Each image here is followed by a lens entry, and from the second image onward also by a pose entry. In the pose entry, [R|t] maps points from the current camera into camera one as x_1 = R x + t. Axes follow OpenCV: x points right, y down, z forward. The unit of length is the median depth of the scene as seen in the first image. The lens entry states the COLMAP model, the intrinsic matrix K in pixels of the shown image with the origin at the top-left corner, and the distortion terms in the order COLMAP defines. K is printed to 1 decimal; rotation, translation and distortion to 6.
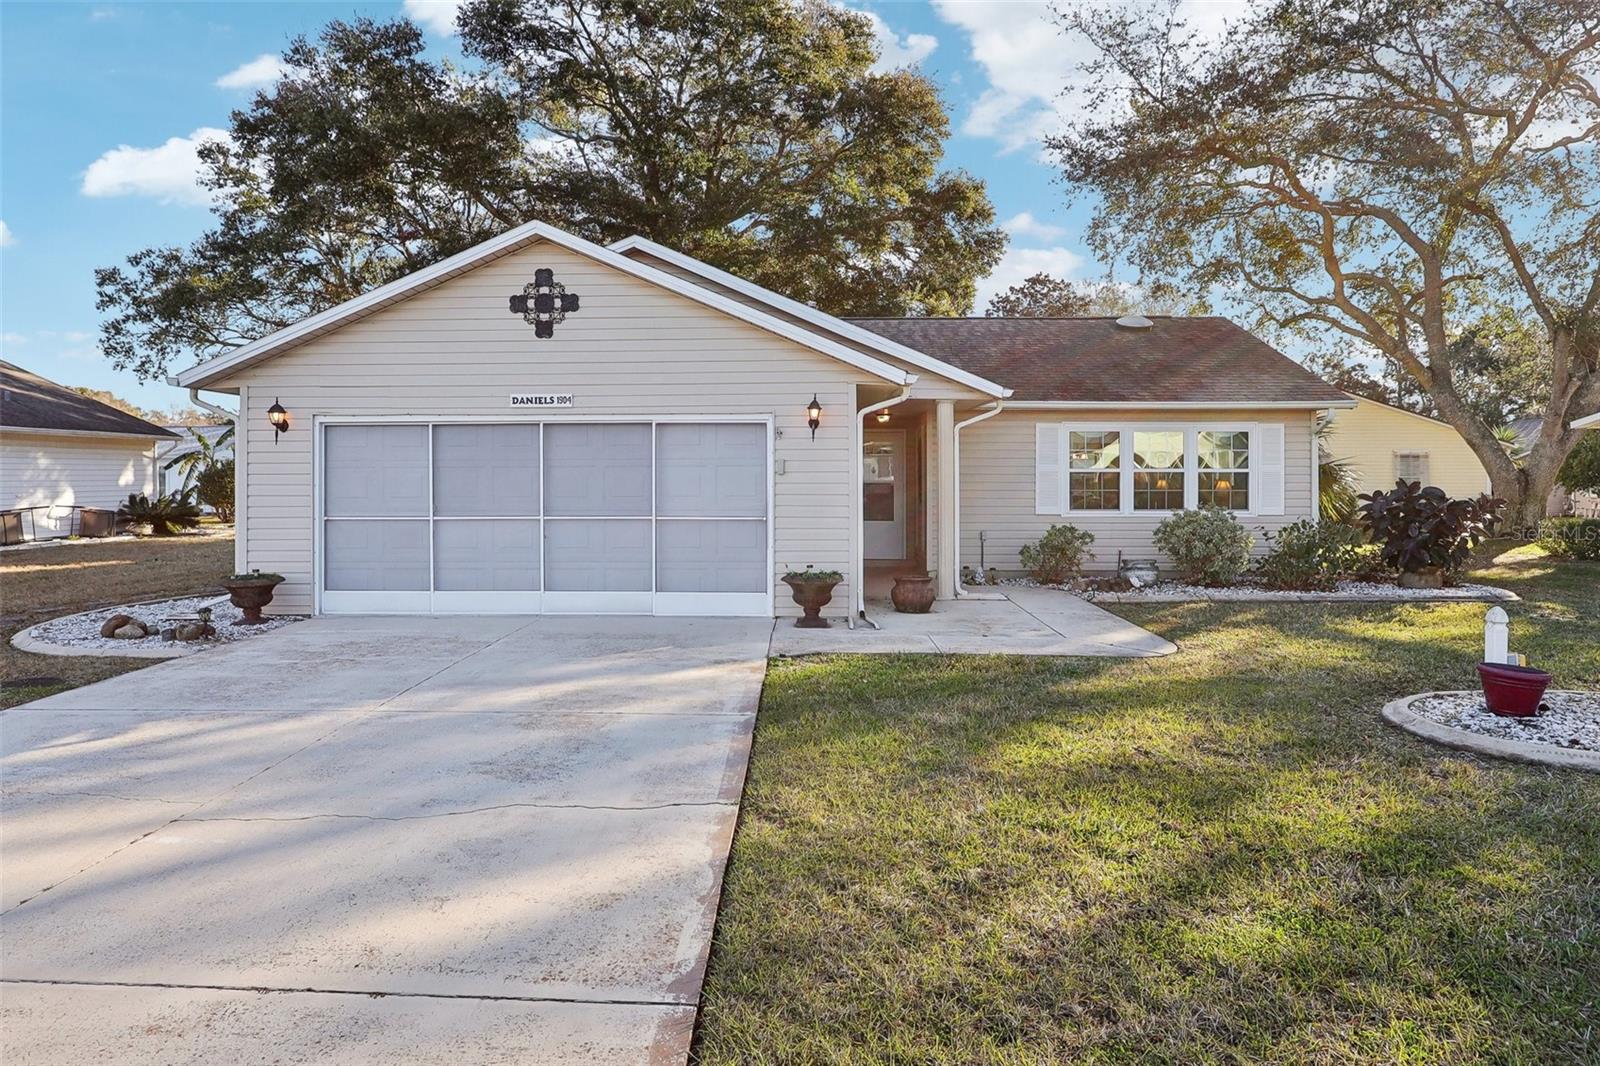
lens RADIAL K [[1001.6, 0, 791.6], [0, 1001.6, 476.7], [0, 0, 1]] dist [-0.006844, -0.001566]
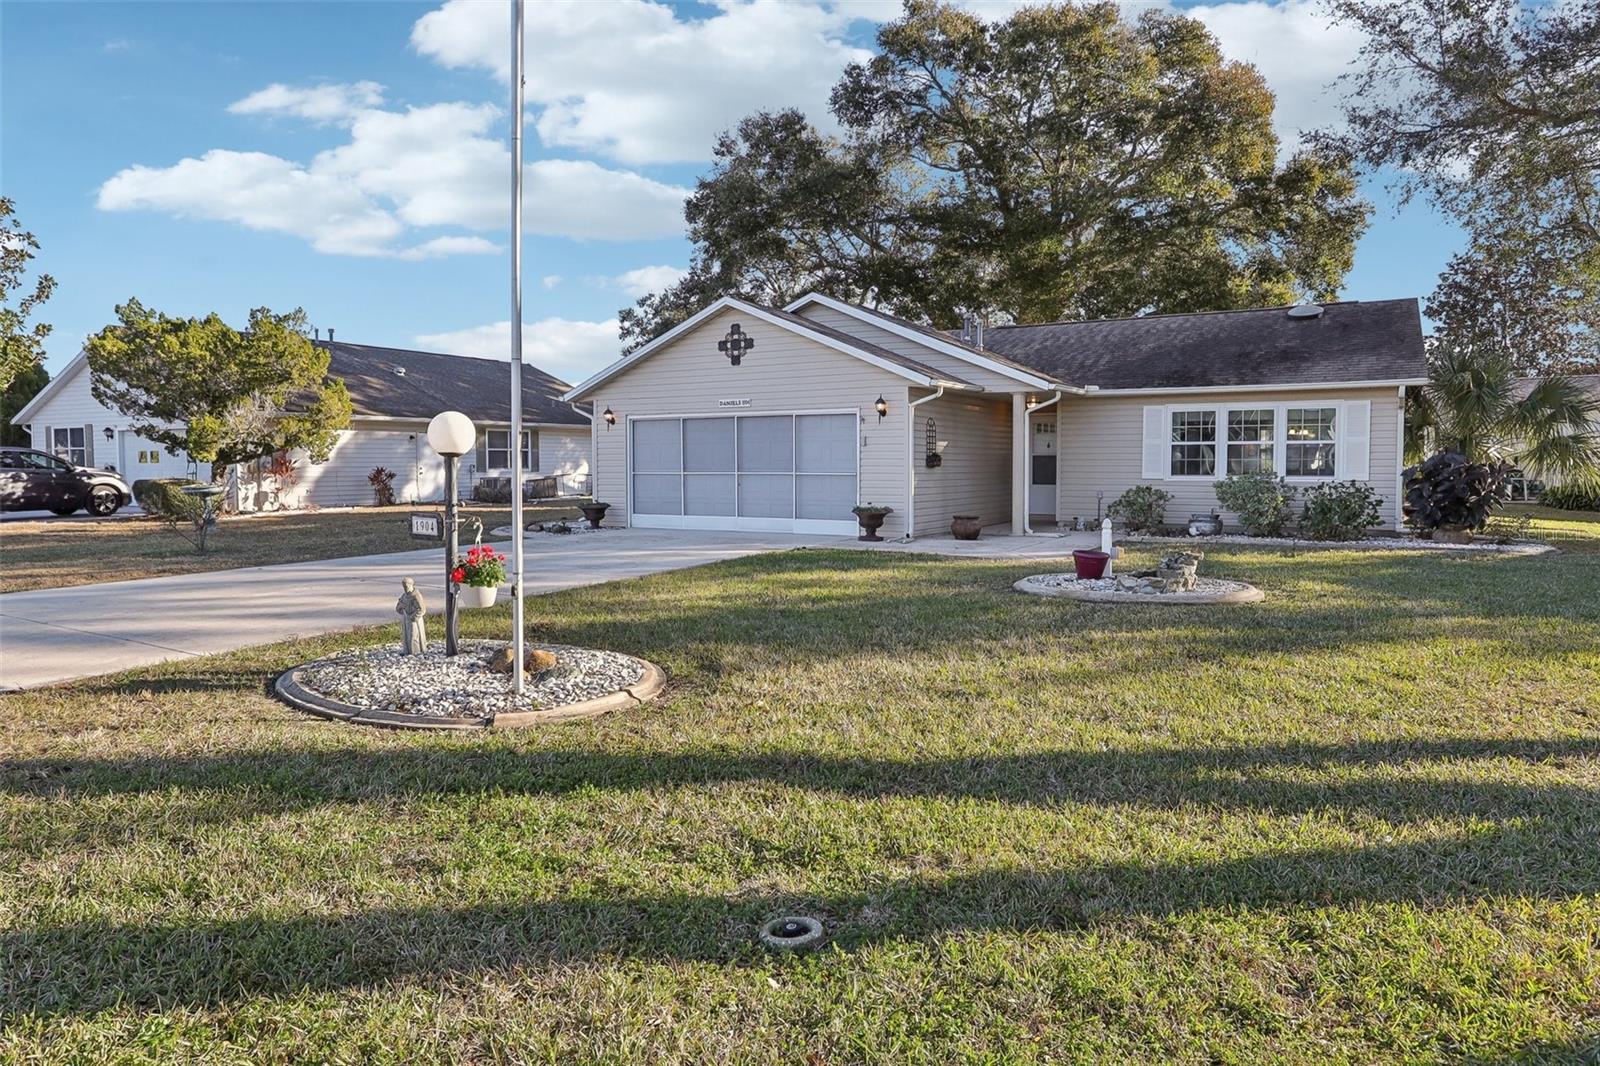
lens RADIAL K [[974.9, 0, 807.2], [0, 974.9, 497.1], [0, 0, 1]] dist [-0.002333, -0.000208]
pose [[0.887572, 0.015770, -0.460399, 0.236300], [0.001590, 0.999303, 0.037293, 0.007912], [0.460666, -0.033832, 0.886929, -0.153341]]
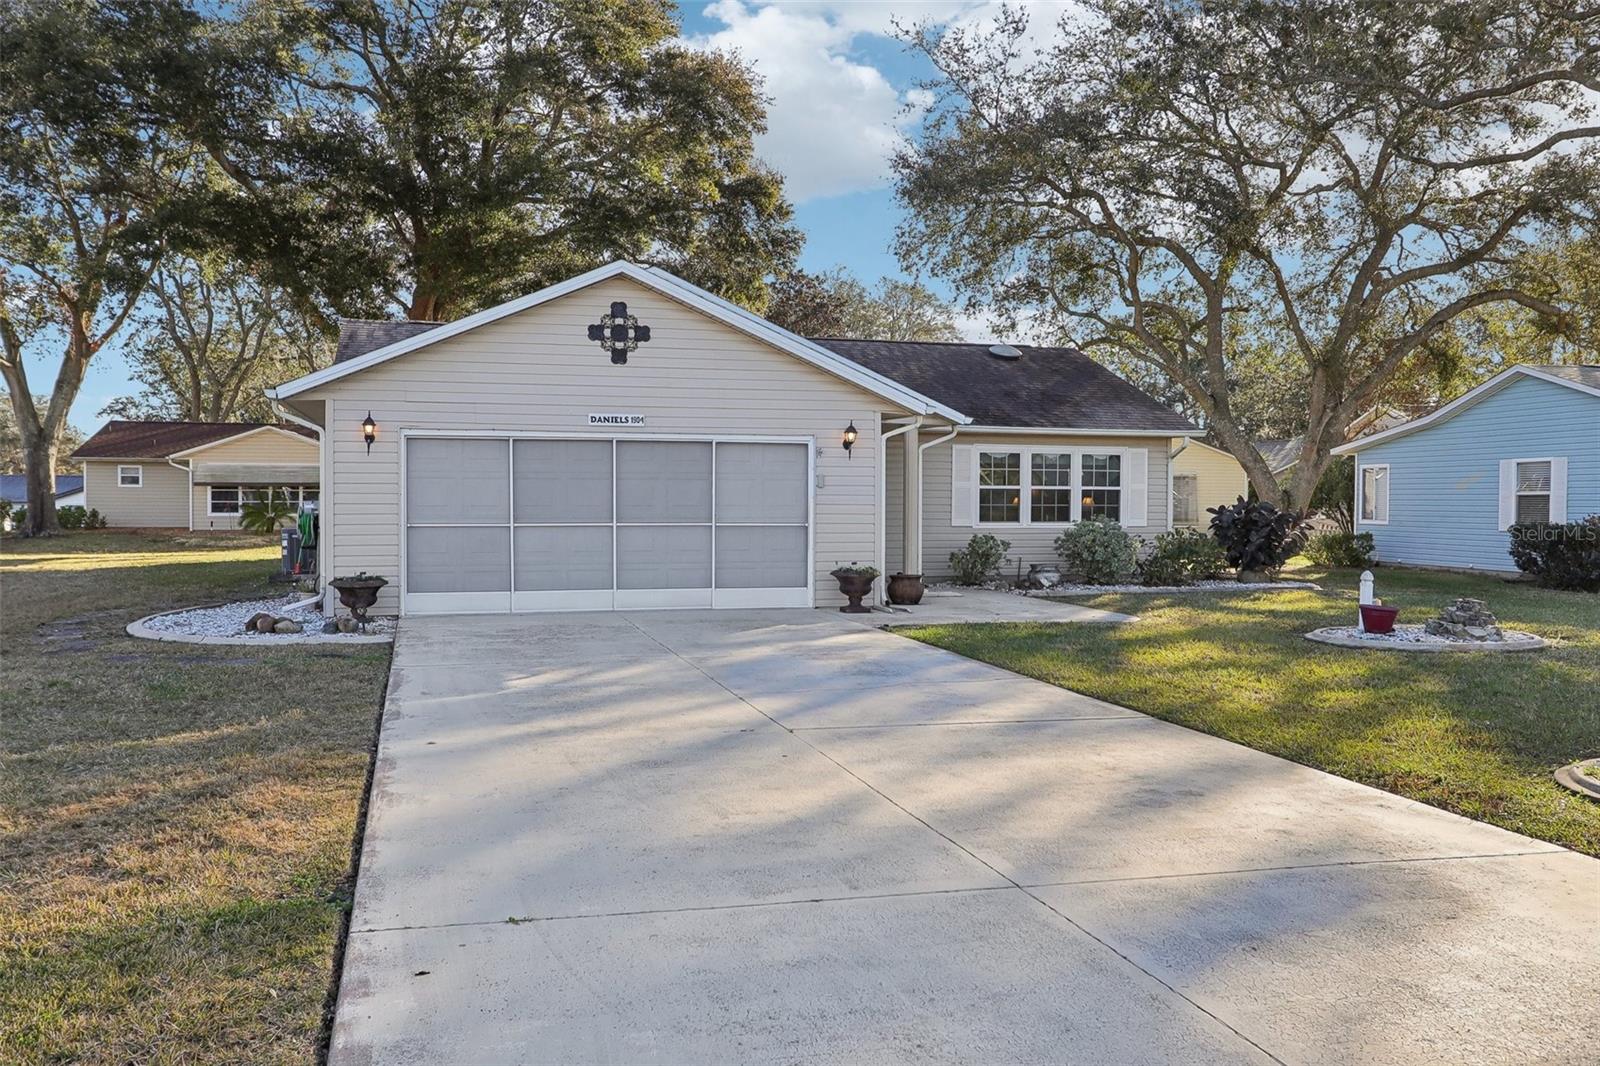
lens RADIAL K [[1241.9, 0, 800.0], [0, 1241.9, 533.0], [0, 0, 1]] dist [0.000977, 0.000417]
pose [[0.955783, -0.002585, 0.294062, -0.178841], [-0.005909, 0.999591, 0.027993, 0.004116], [-0.294014, -0.028493, 0.955376, -0.152651]]
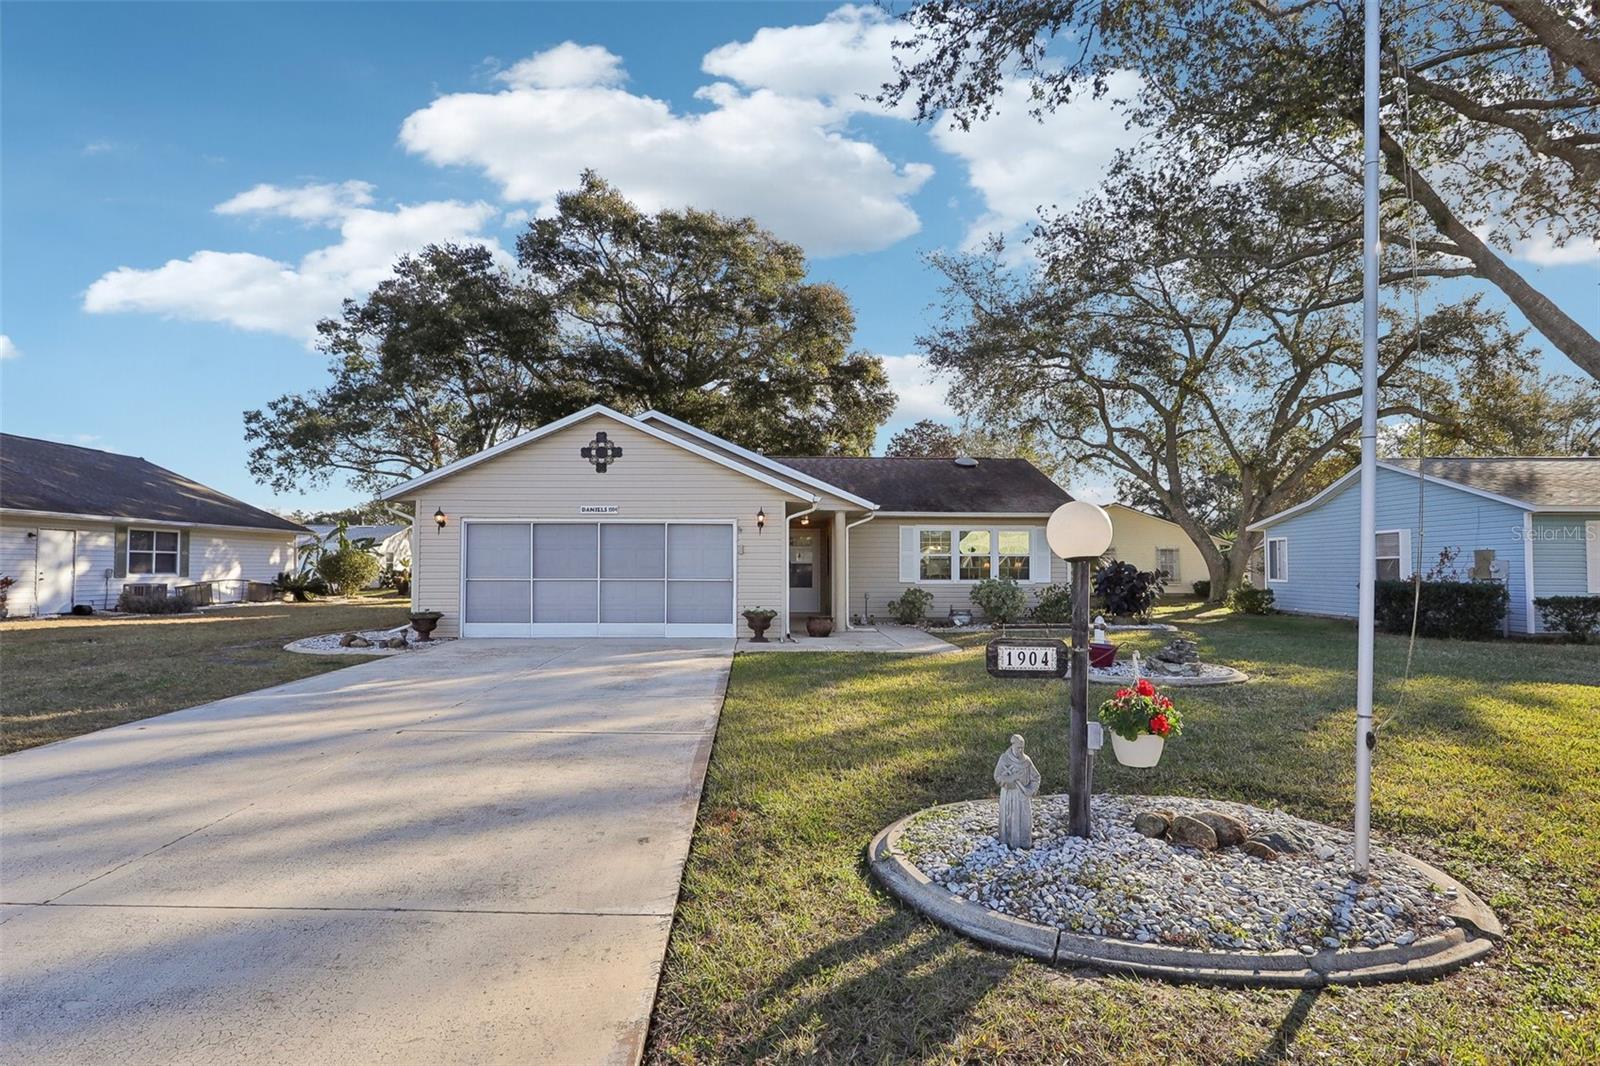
lens RADIAL K [[768.4, 0, 790.8], [0, 768.4, 541.8], [0, 0, 1]] dist [-0.018149, 0.000028]
pose [[0.998247, 0.004825, 0.058992, -0.001375], [-0.002861, 0.999440, -0.033341, 0.007793], [-0.059120, 0.033114, 0.997701, -0.118991]]
